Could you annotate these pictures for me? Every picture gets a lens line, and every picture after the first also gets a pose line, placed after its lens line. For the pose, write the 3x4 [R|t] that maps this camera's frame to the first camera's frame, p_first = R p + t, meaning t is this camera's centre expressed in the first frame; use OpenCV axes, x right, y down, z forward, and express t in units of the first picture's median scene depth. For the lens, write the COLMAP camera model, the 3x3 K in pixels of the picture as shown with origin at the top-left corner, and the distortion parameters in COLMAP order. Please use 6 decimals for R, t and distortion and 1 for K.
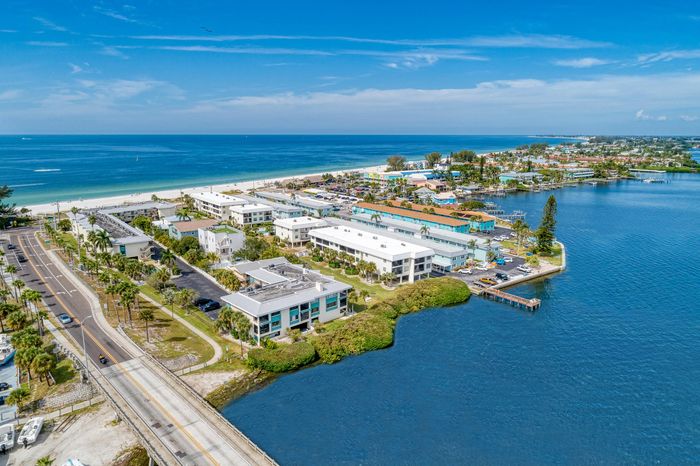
lens RADIAL K [[476.9, 0, 350.0], [0, 476.9, 233.0], [0, 0, 1]] dist [0.000241, 0.001647]
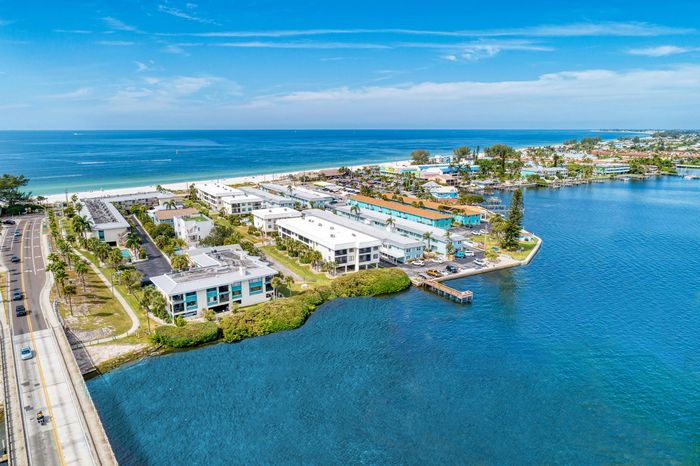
lens RADIAL K [[482.8, 0, 350.0], [0, 482.8, 233.0], [0, 0, 1]] dist [0.001786, 0.000125]
pose [[0.993854, 0.021145, -0.108665, 0.171321], [-0.020305, 0.999755, 0.008832, 0.009317], [0.108825, -0.006571, 0.994039, -0.014161]]
